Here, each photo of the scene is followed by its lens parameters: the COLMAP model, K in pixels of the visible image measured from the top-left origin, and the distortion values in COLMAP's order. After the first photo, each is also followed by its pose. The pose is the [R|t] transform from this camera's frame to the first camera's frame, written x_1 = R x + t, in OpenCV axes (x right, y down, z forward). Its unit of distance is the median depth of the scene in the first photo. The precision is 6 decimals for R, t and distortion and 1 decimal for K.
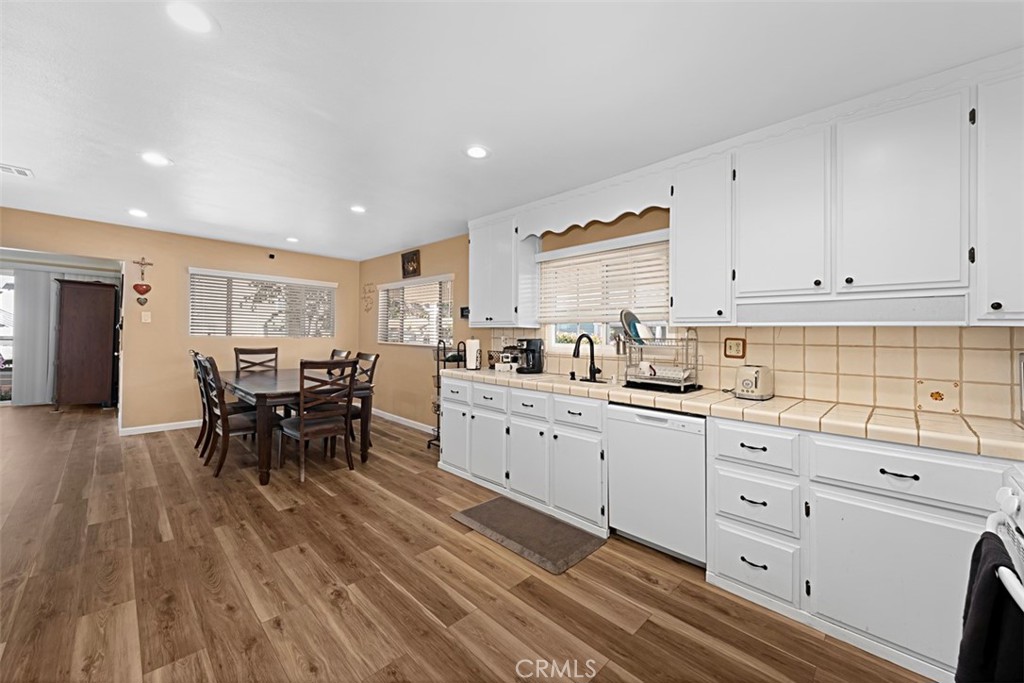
lens RADIAL K [[399.6, 0, 529.5], [0, 399.6, 336.9], [0, 0, 1]] dist [0.014134, 0.000034]
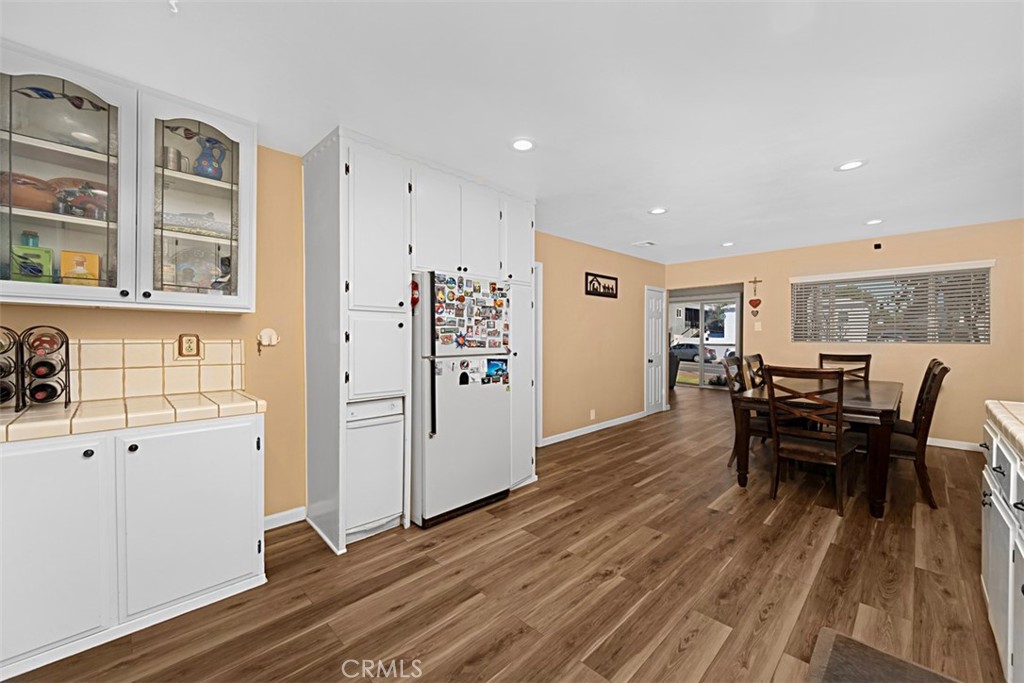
lens RADIAL K [[399.6, 0, 519.7], [0, 399.6, 340.7], [0, 0, 1]] dist [0.001653, -0.000091]
pose [[-0.010090, -0.010135, -0.999898, 0.410190], [-0.005484, 0.999934, -0.010080, 0.017889], [0.999934, 0.005382, -0.010145, 0.525801]]
